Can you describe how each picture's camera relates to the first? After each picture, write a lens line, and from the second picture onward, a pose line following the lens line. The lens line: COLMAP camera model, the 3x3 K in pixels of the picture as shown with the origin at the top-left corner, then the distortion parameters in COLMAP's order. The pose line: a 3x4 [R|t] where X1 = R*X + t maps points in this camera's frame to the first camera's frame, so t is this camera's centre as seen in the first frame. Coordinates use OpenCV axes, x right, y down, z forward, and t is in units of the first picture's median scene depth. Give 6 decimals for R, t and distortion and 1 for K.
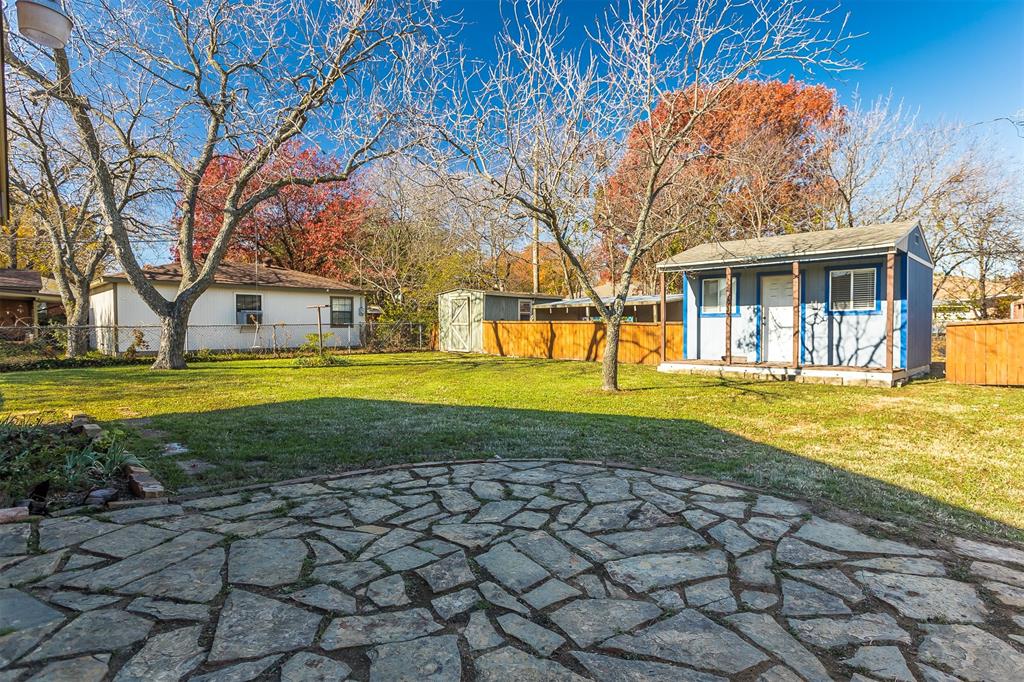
lens RADIAL K [[554.7, 0, 518.2], [0, 554.7, 340.6], [0, 0, 1]] dist [0.001065, -0.000669]
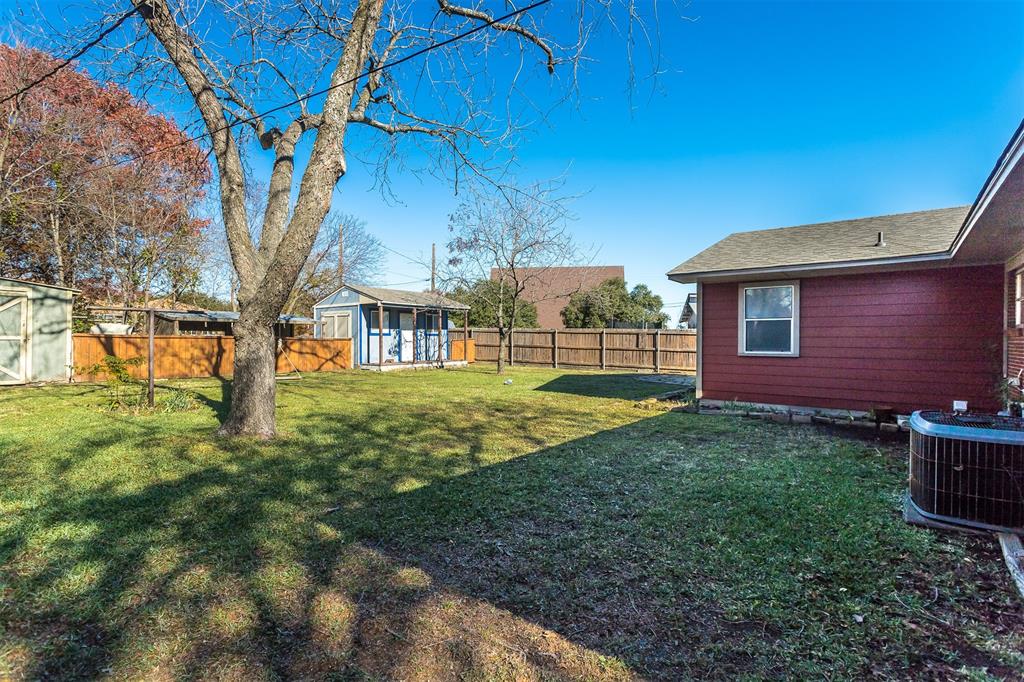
lens RADIAL K [[481.2, 0, 512.2], [0, 481.2, 338.6], [0, 0, 1]] dist [0.002450, 0.000614]
pose [[-0.153137, -0.006055, 0.988186, -1.149823], [0.011484, 0.999903, 0.007907, -0.042976], [-0.988138, 0.012559, -0.153052, 0.899549]]
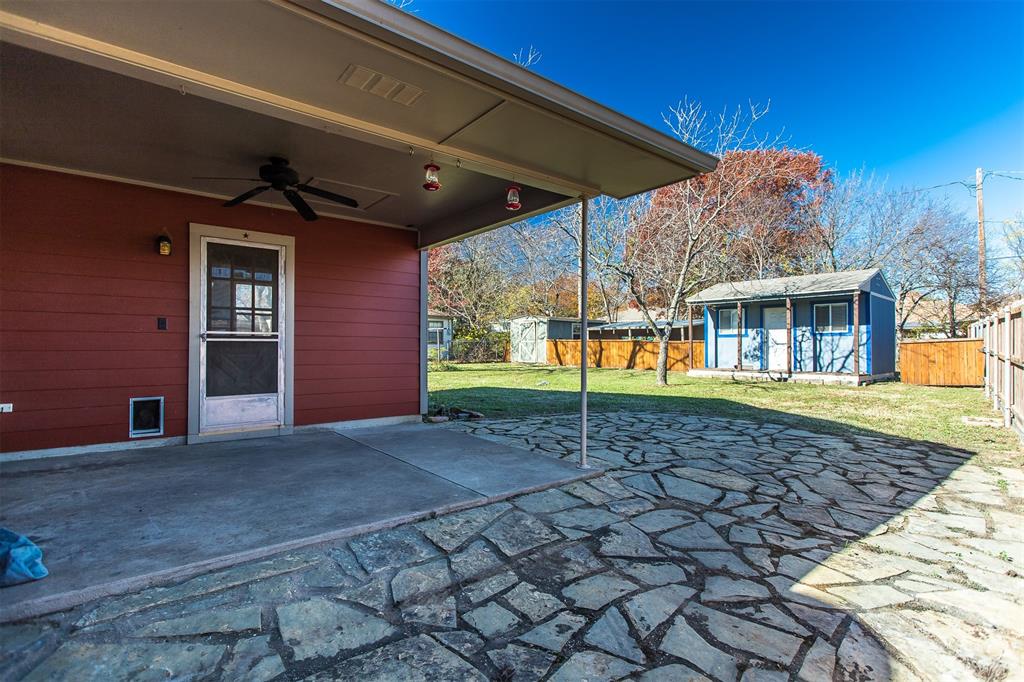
lens RADIAL K [[481.2, 0, 502.1], [0, 481.2, 345.1], [0, 0, 1]] dist [0.002450, 0.000614]
pose [[0.996645, 0.003333, -0.081776, -0.120131], [-0.005218, 0.999726, -0.022839, 0.009565], [0.081677, 0.023189, 0.996389, -0.266551]]
